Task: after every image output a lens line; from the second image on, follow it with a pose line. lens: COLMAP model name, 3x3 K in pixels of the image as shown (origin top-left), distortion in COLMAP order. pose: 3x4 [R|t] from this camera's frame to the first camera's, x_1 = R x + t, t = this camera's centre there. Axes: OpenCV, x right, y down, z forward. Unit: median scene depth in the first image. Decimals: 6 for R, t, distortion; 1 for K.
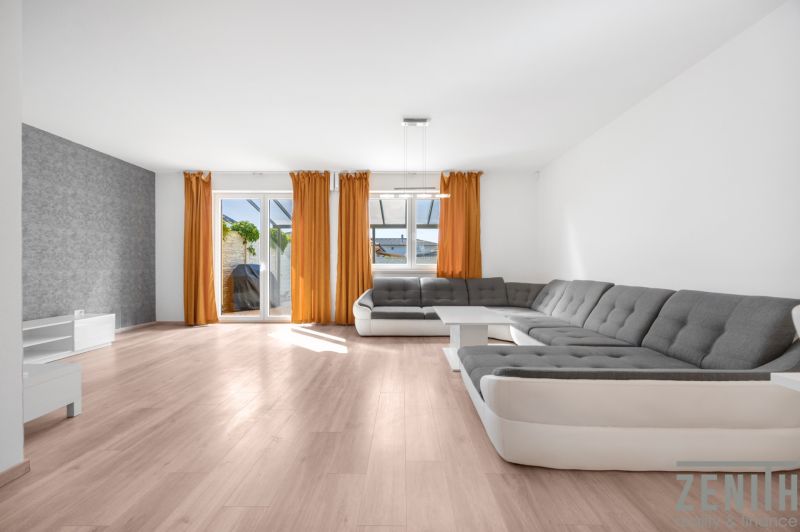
lens RADIAL K [[312.3, 0, 402.7], [0, 312.3, 267.5], [0, 0, 1]] dist [0.000475, 0.000083]
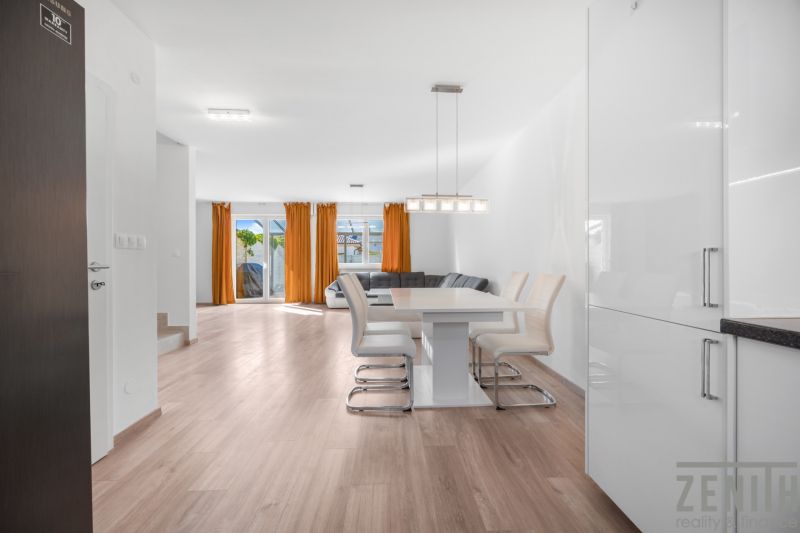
lens RADIAL K [[312.3, 0, 397.3], [0, 312.3, 263.7], [0, 0, 1]] dist [0.000475, 0.000083]
pose [[0.999528, -0.004386, 0.030422, 0.139598], [0.004396, 0.999990, -0.000265, -0.008620], [-0.030420, 0.000398, 0.999537, -0.525137]]
